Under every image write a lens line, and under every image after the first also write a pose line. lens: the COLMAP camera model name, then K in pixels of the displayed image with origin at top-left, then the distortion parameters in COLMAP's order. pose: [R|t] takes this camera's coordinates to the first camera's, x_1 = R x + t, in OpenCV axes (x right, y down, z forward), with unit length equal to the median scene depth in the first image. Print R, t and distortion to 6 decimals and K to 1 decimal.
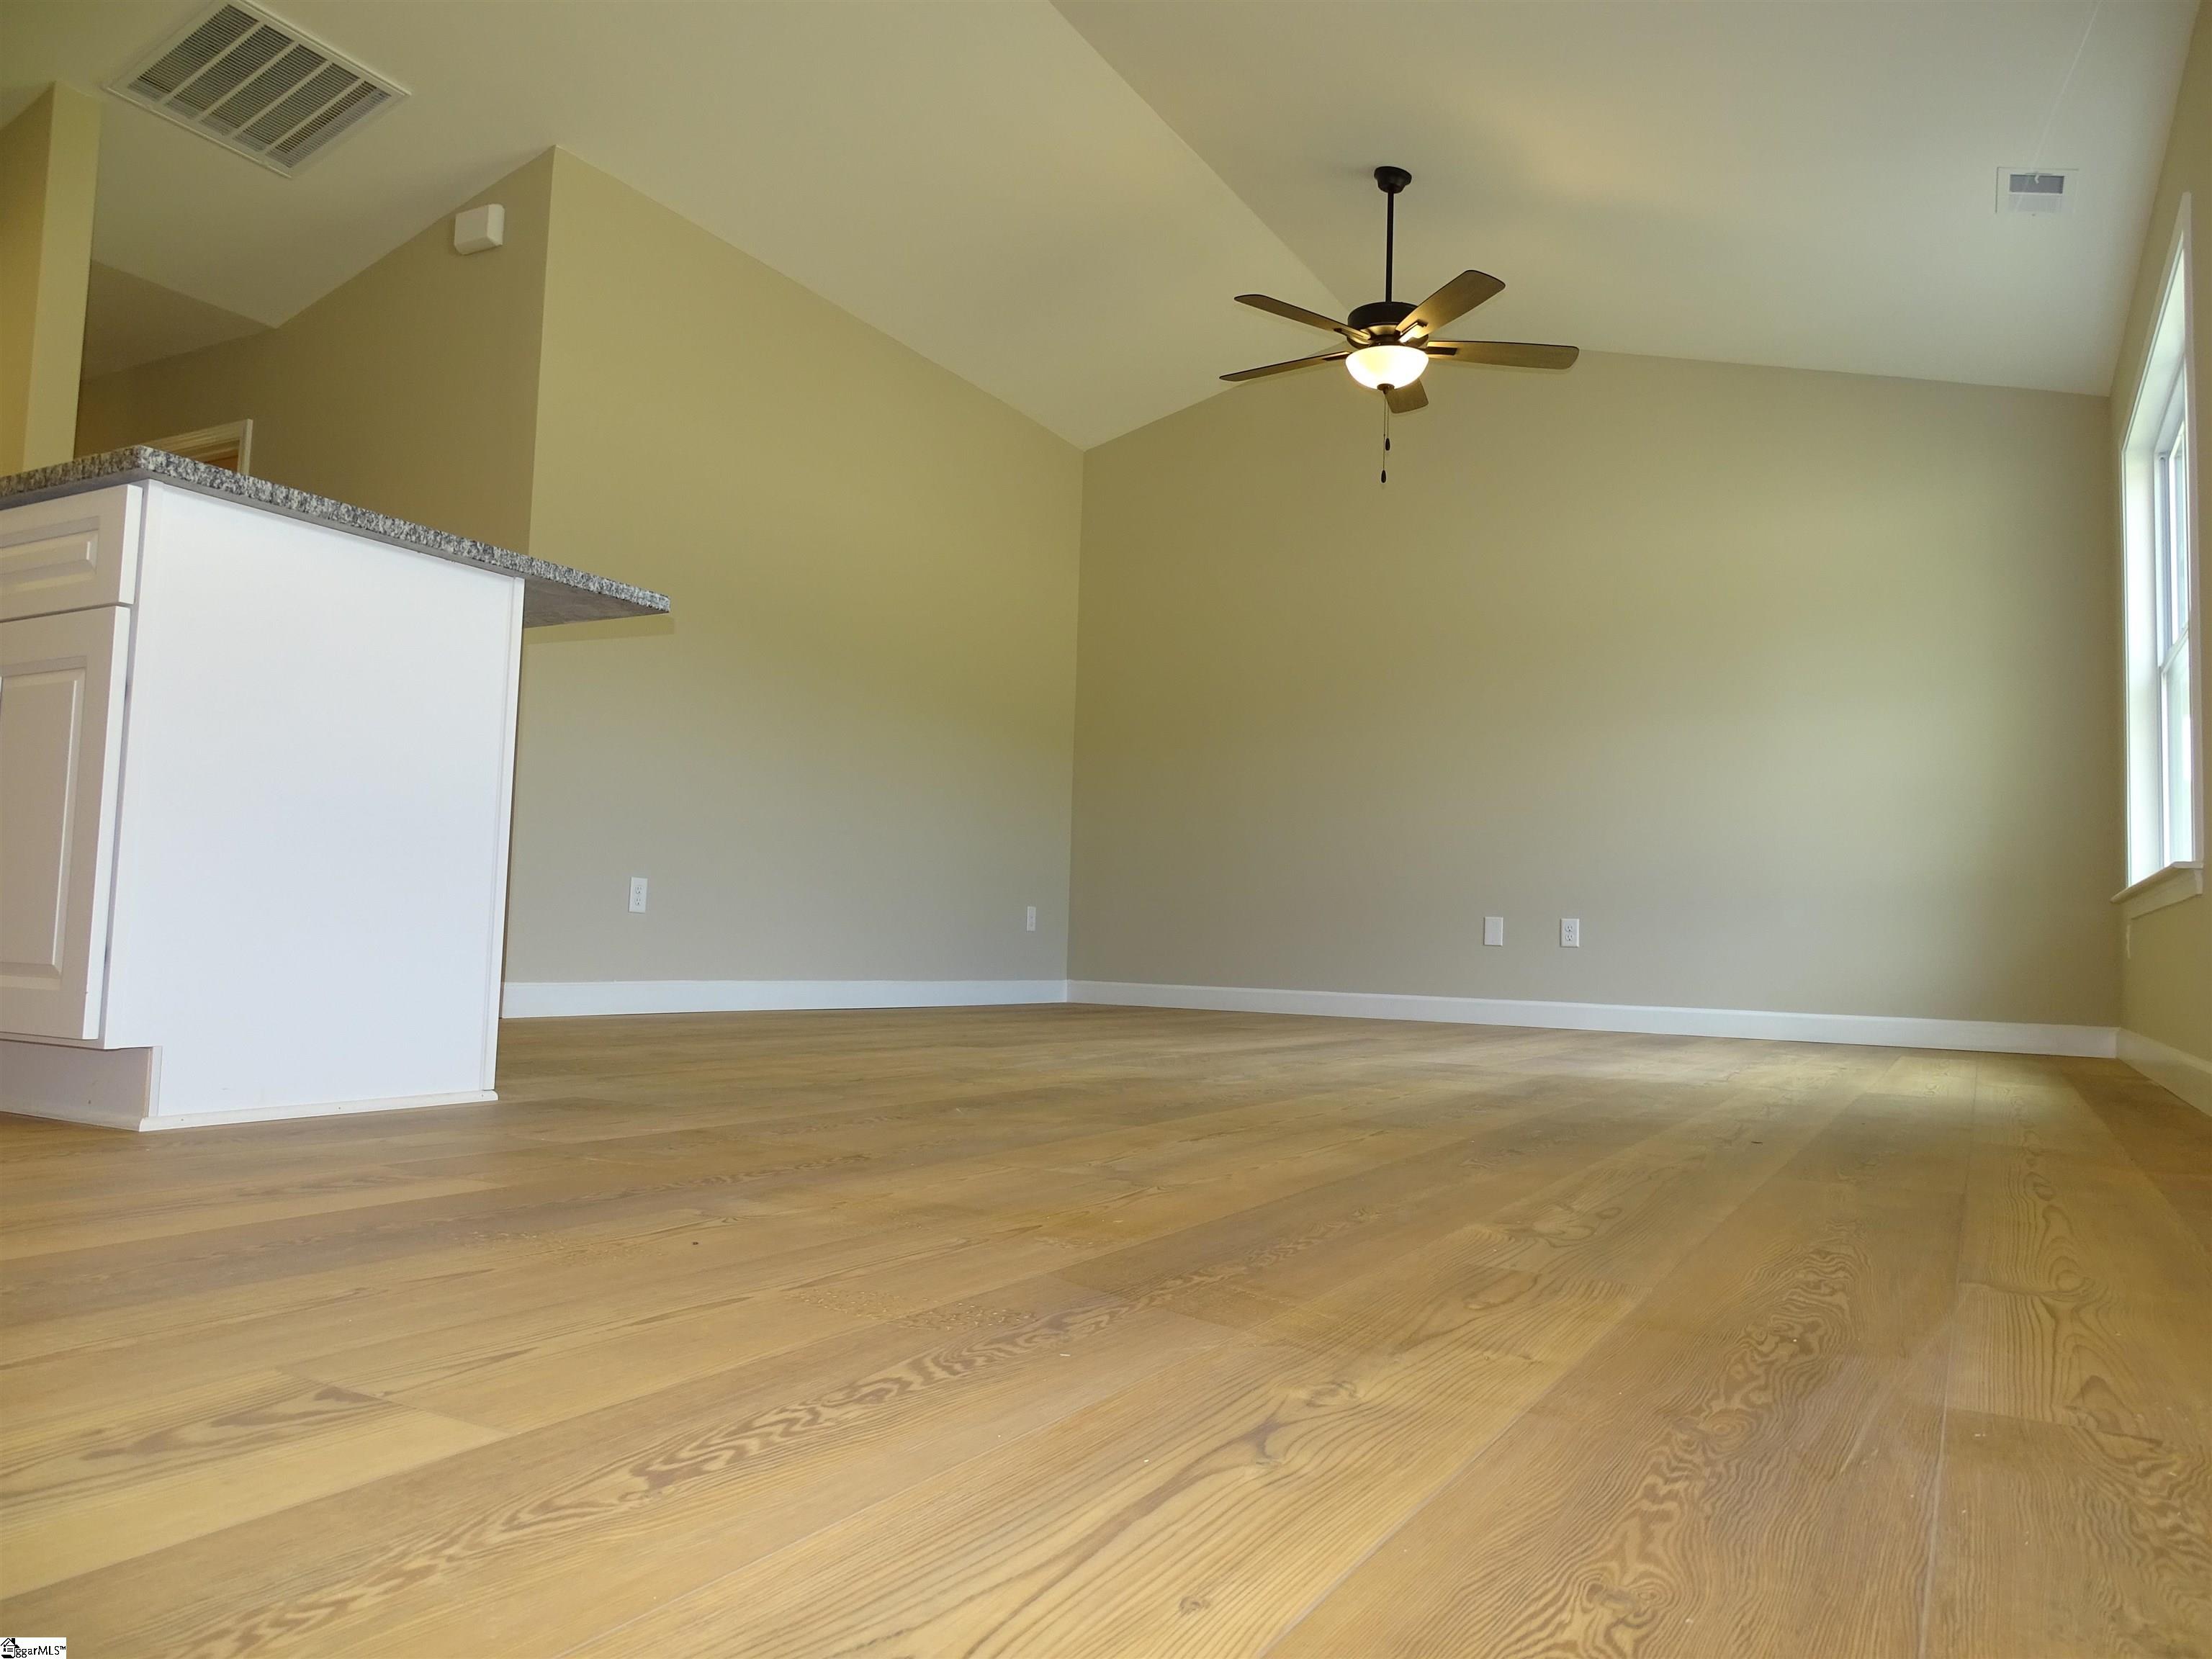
lens RADIAL K [[1564.1, 0, 1102.3], [0, 1564.1, 845.7], [0, 0, 1]] dist [-0.000269, 0.003988]
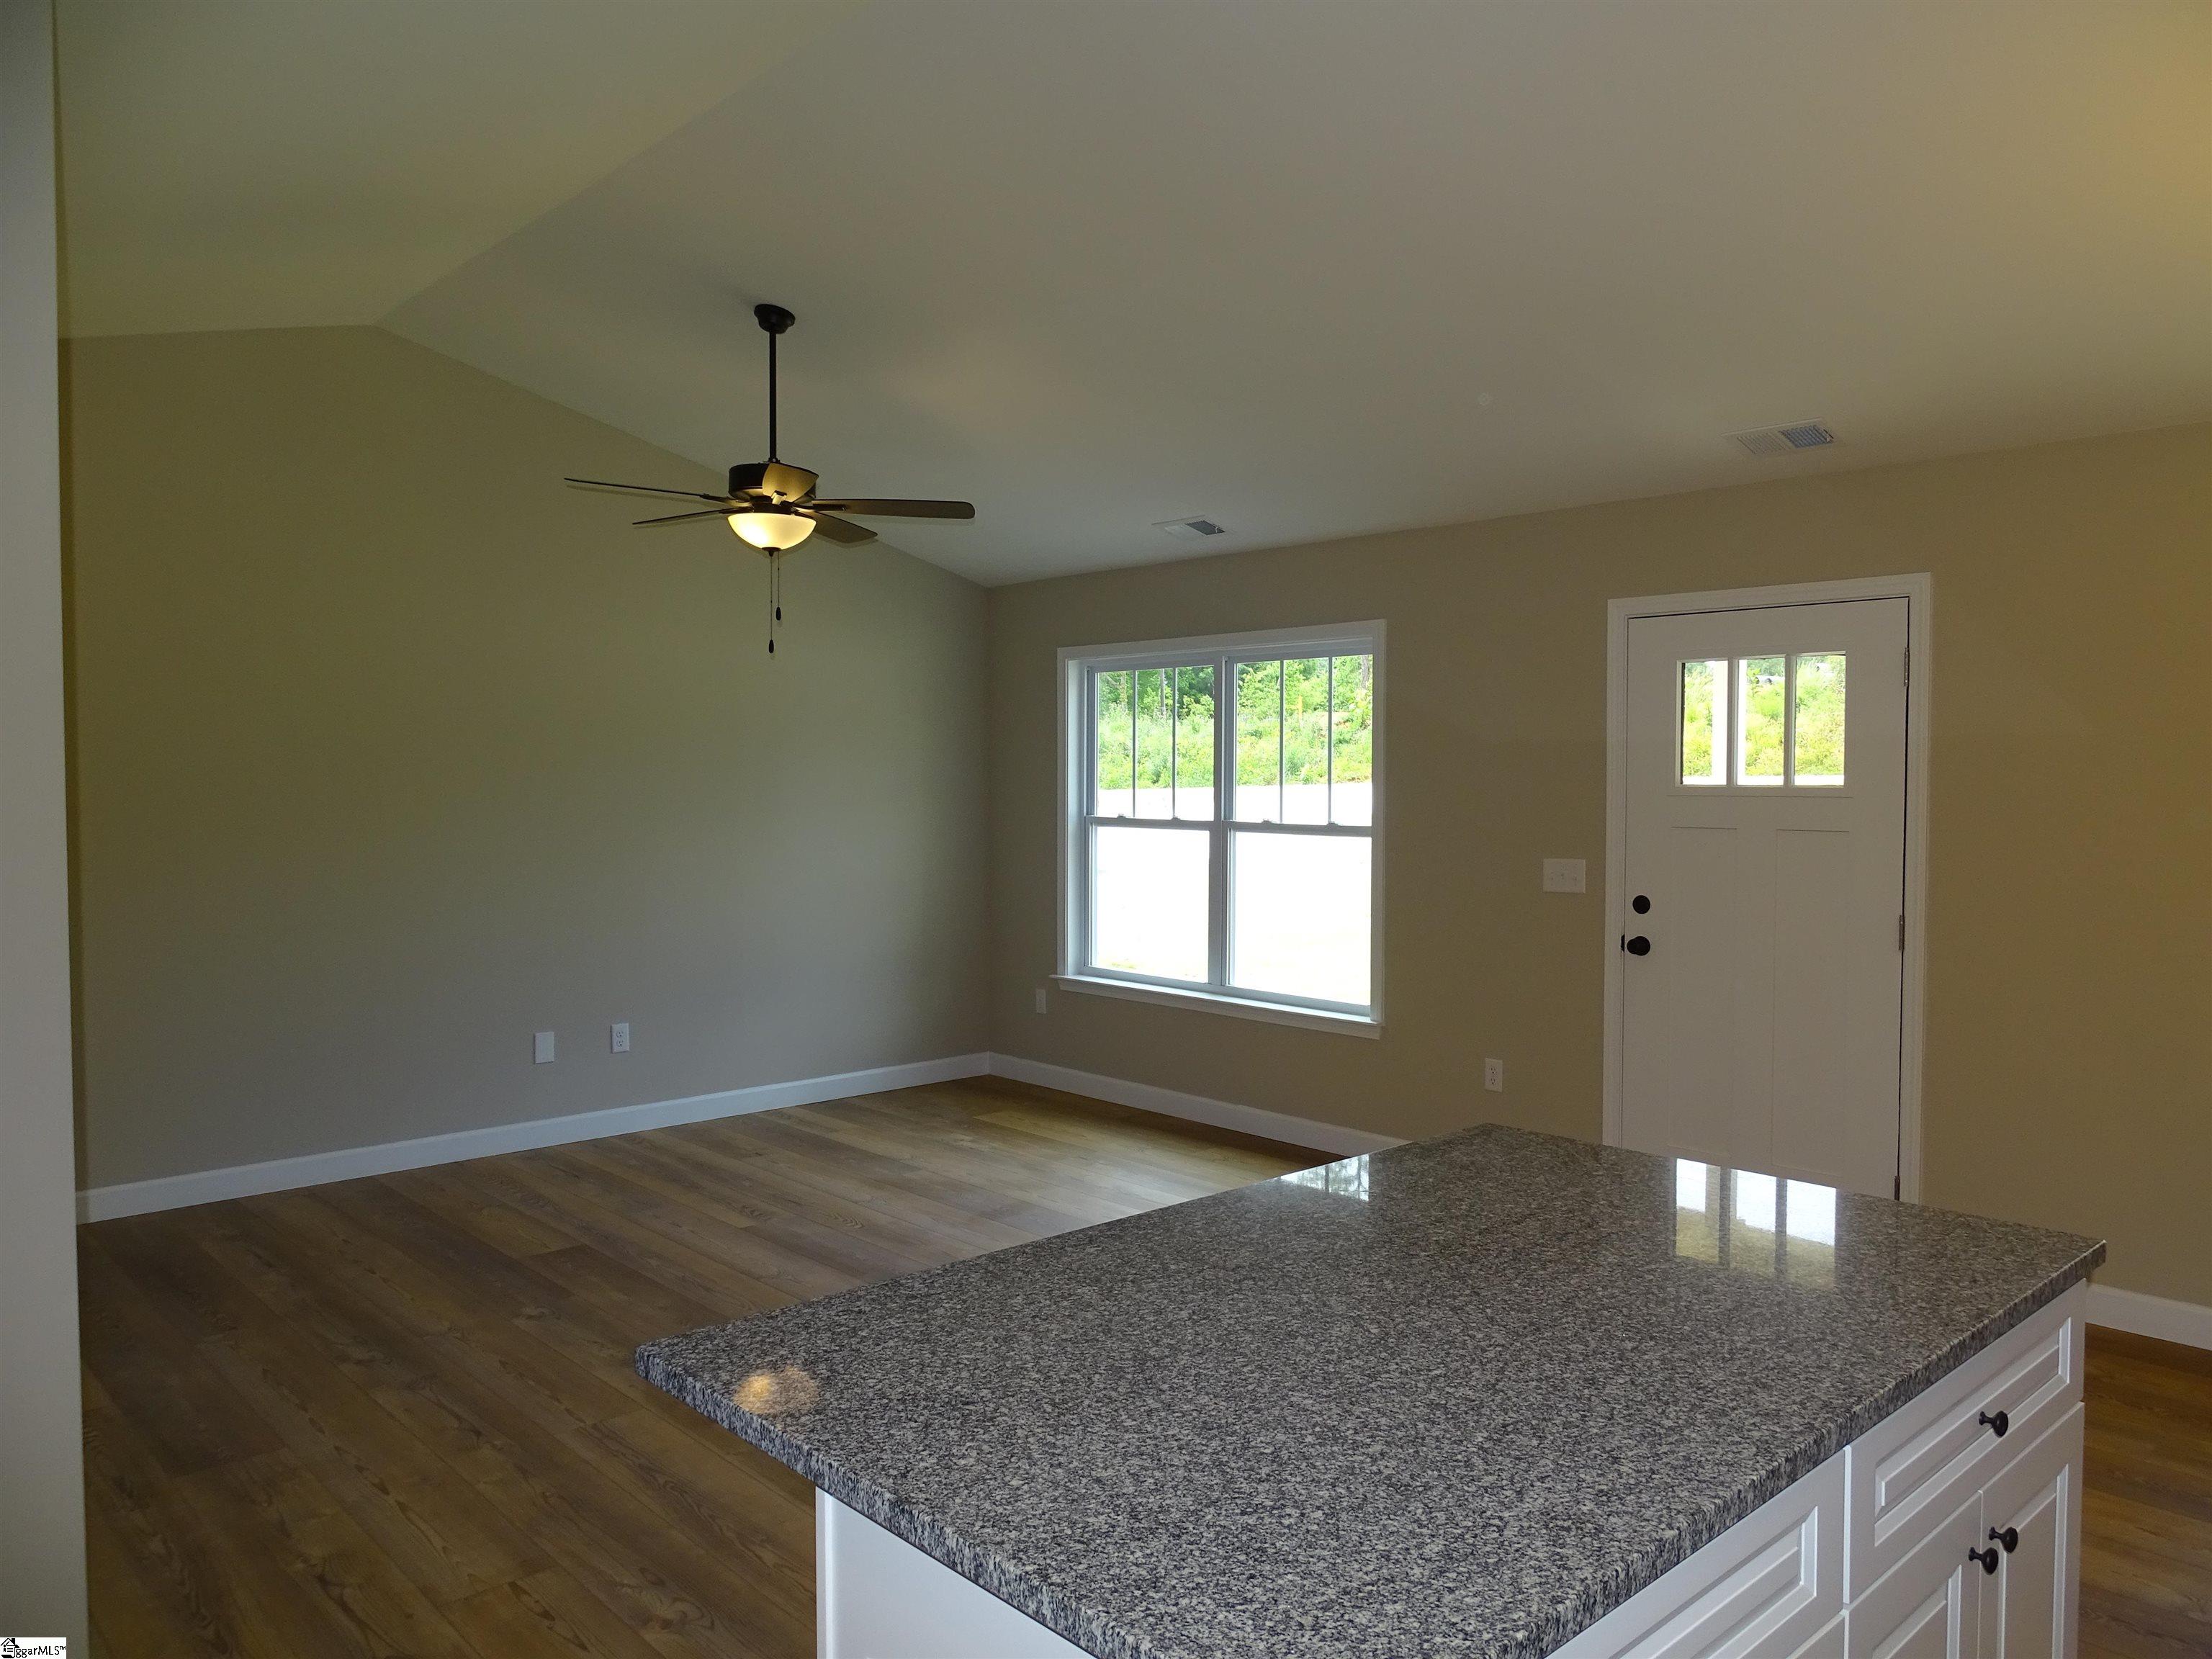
lens RADIAL K [[1564.1, 0, 1134.3], [0, 1564.1, 861.4], [0, 0, 1]] dist [-0.000269, 0.003988]
pose [[0.287044, -0.083001, 0.954315, -1.419479], [-0.057874, 0.992916, 0.103766, -0.463511], [-0.956168, -0.085016, 0.280207, 1.095440]]
